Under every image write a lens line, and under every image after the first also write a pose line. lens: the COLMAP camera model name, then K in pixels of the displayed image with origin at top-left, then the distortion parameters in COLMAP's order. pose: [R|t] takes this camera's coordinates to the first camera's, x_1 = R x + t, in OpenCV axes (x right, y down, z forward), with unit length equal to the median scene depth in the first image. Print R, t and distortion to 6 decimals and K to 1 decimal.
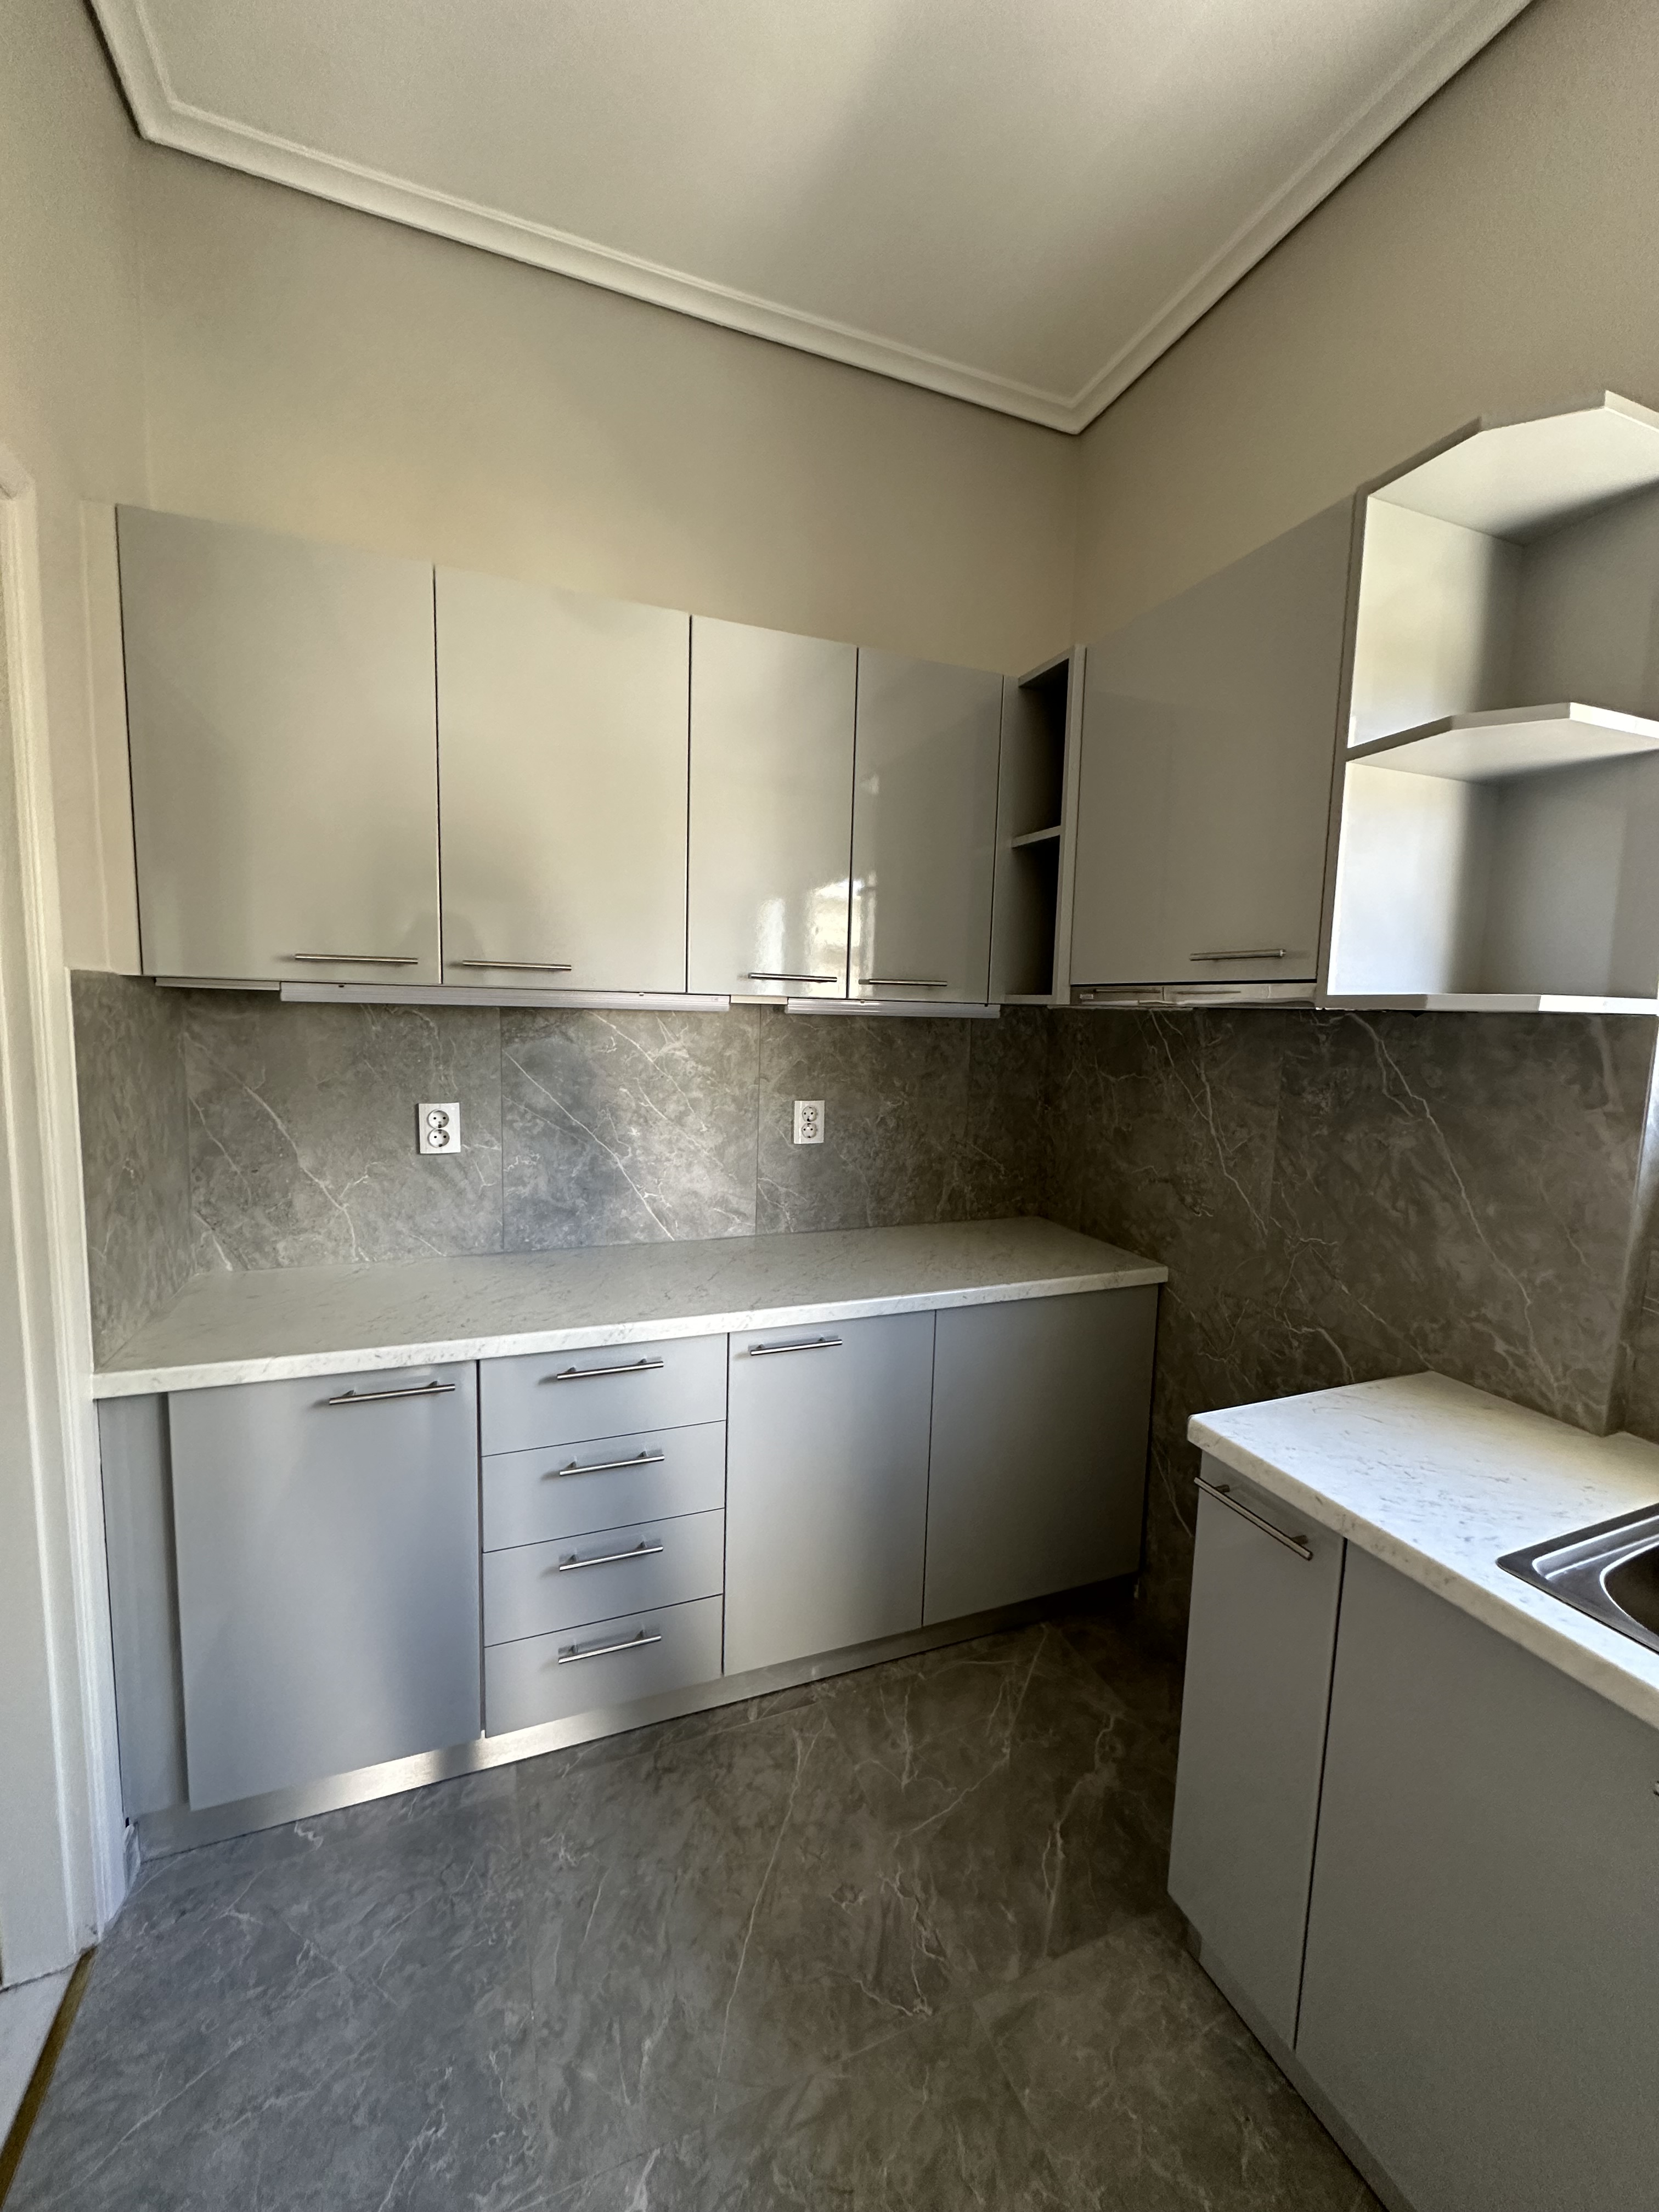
lens RADIAL K [[881.5, 0, 831.7], [0, 881.5, 1105.8], [0, 0, 1]] dist [-0.005257, 0.001205]
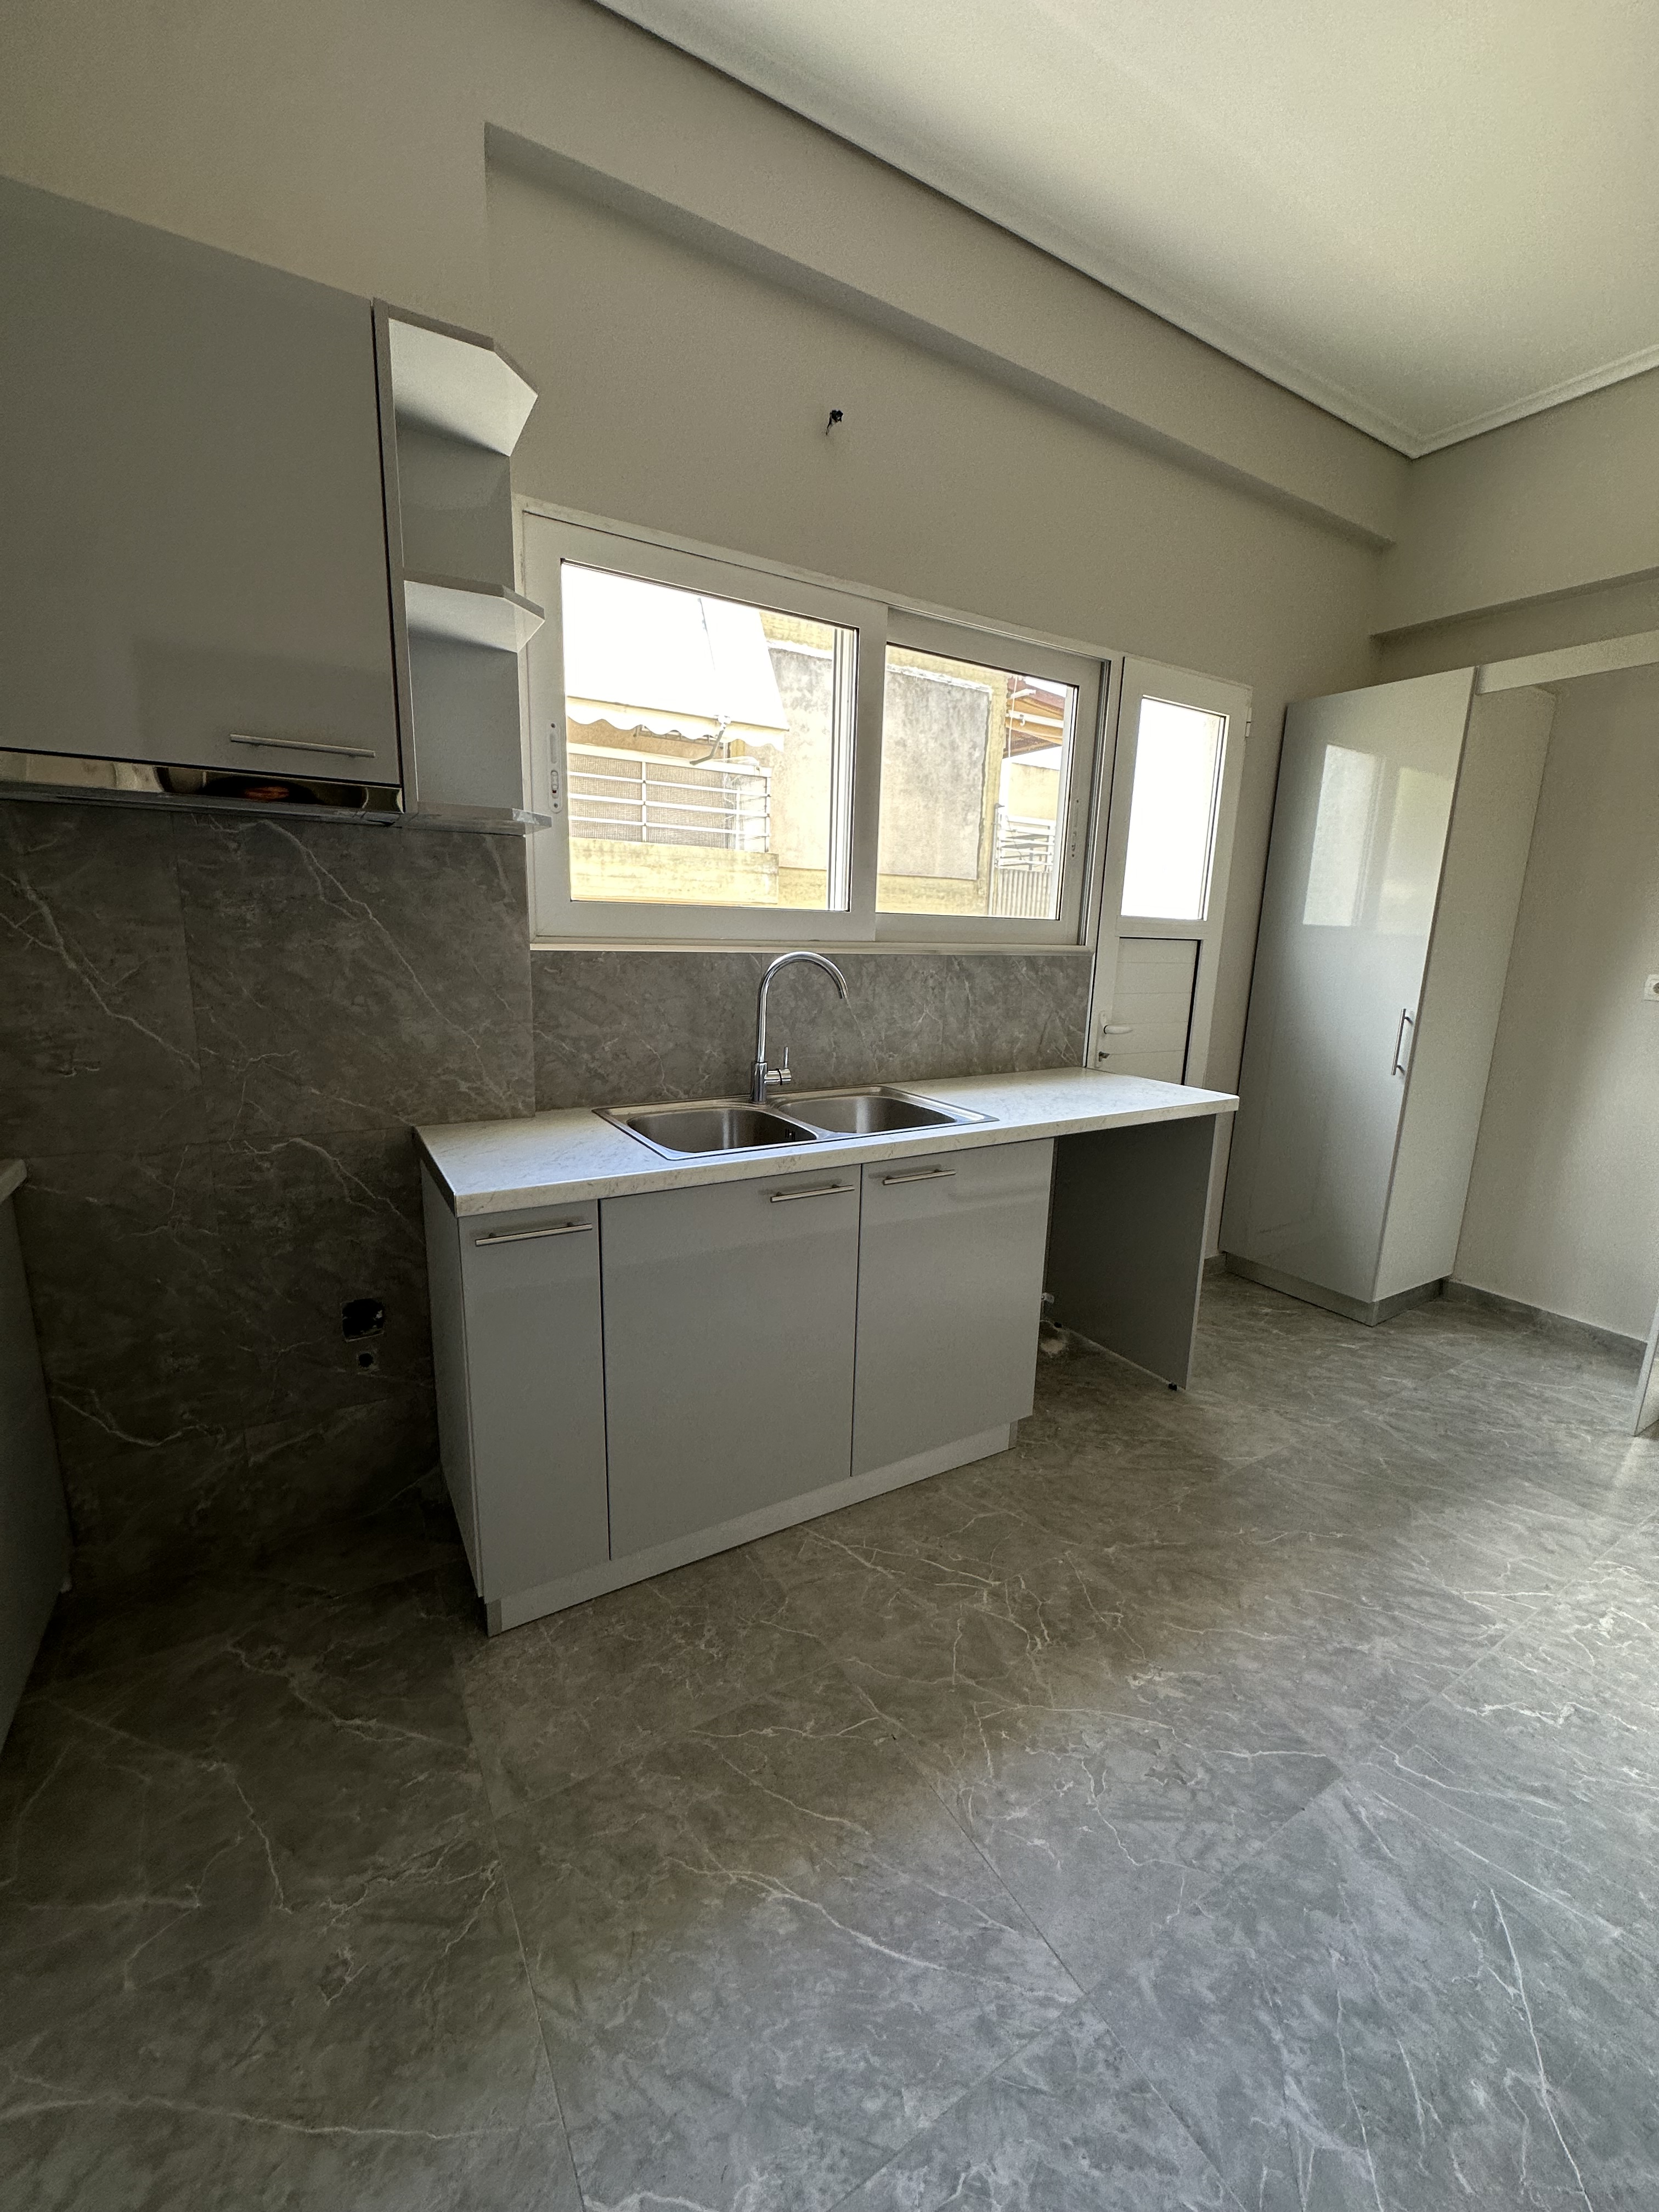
lens RADIAL K [[881.5, 0, 831.1], [0, 881.5, 1106.0], [0, 0, 1]] dist [-0.005257, 0.001205]
pose [[-0.153073, -0.232949, 0.960366, -0.499212], [0.073544, 0.966439, 0.246144, 0.008840], [-0.985475, 0.108307, -0.130803, 0.489238]]
